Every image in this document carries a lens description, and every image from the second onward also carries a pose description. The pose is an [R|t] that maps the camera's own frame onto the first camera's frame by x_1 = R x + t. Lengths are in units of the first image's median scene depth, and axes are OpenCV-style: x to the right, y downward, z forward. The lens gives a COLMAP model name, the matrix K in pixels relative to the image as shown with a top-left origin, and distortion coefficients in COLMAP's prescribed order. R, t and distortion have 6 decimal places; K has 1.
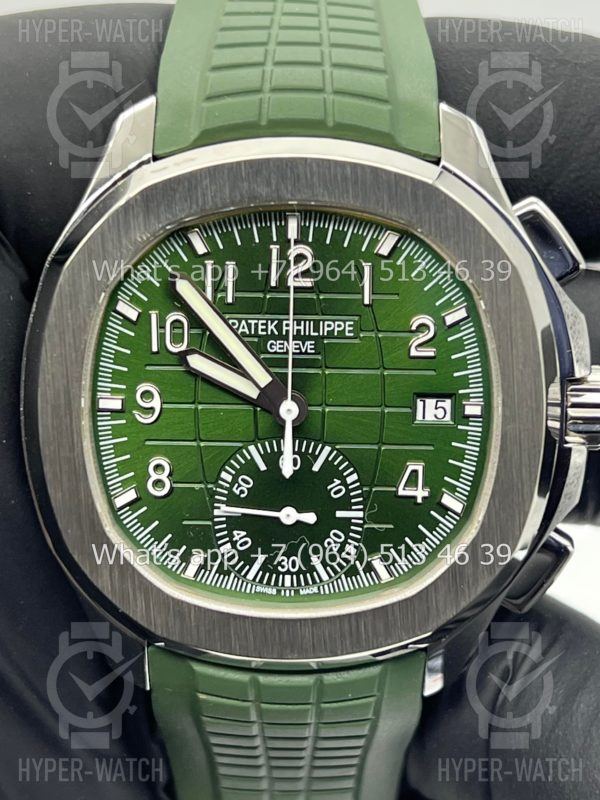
lens RADIAL K [[1852.3, 0, 298.3], [0, 1852.3, 411.3], [0, 0, 1]] dist [0.261937, -0.160250]
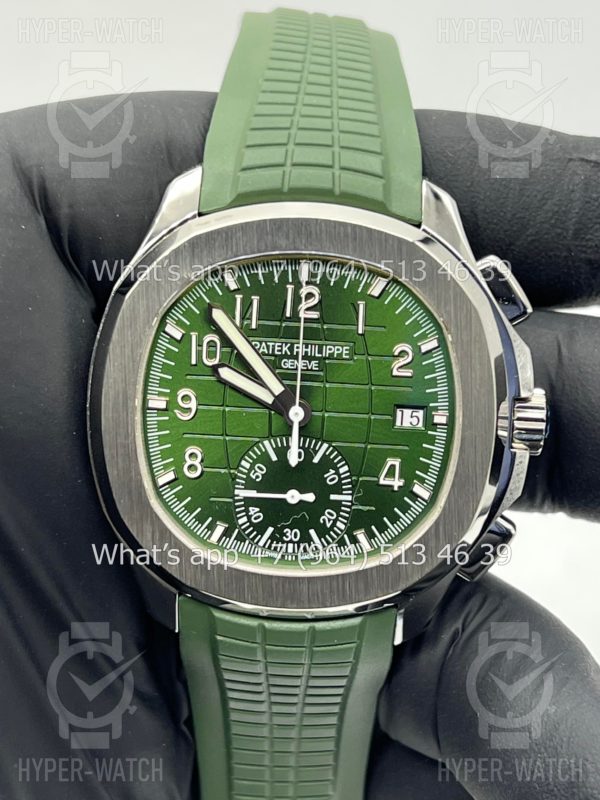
lens RADIAL K [[1777.0, 0, 300.0], [0, 1777.0, 400.0], [0, 0, 1]] dist [0.307820, 0.134393]
pose [[0.999298, 0.037445, 0.000730, -0.003840], [-0.037413, 0.998943, -0.026700, 0.022373], [-0.001729, 0.026654, 0.999643, -0.226801]]
